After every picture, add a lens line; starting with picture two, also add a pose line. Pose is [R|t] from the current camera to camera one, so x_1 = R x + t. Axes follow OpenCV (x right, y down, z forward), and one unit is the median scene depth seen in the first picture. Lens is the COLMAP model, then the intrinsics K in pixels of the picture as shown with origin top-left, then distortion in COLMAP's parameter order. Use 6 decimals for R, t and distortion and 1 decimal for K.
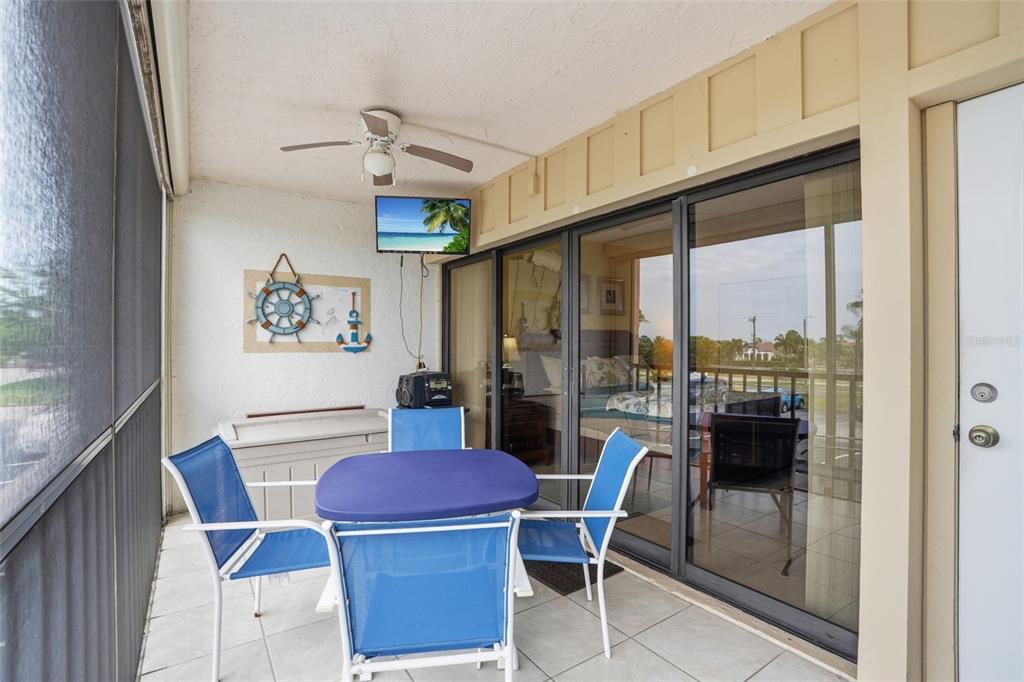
lens RADIAL K [[504.7, 0, 505.5], [0, 504.7, 339.6], [0, 0, 1]] dist [0.000466, 0.000476]
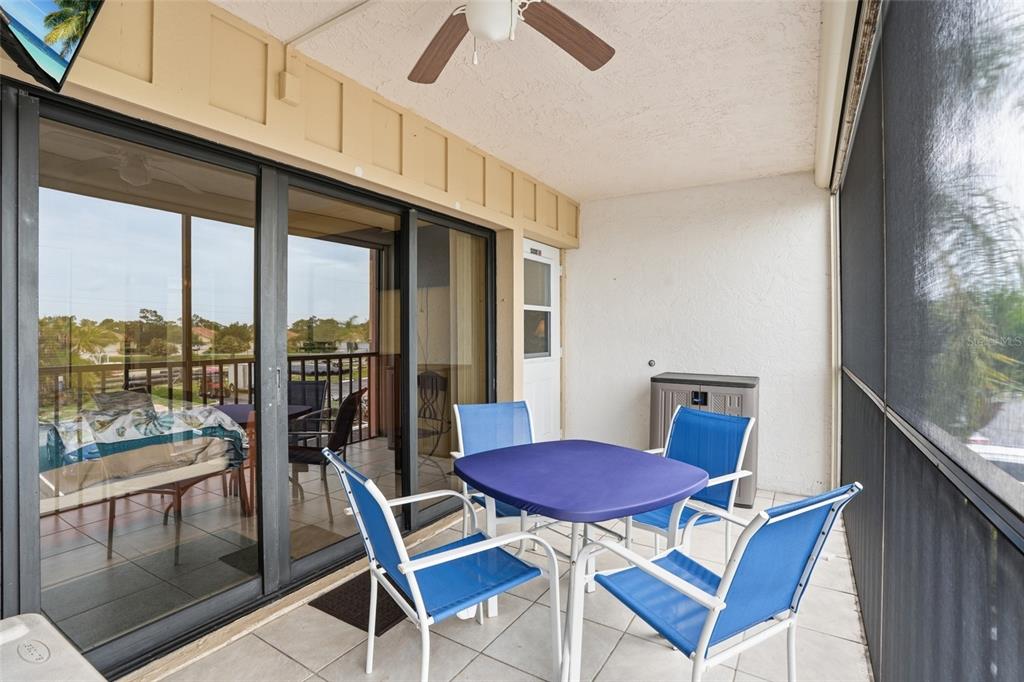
lens RADIAL K [[504.7, 0, 505.5], [0, 504.7, 339.6], [0, 0, 1]] dist [0.000466, 0.000476]
pose [[-0.420869, -0.012297, 0.907038, -0.237105], [-0.000785, 0.999913, 0.013192, 0.003811], [-0.907121, 0.004840, -0.420842, 0.369700]]
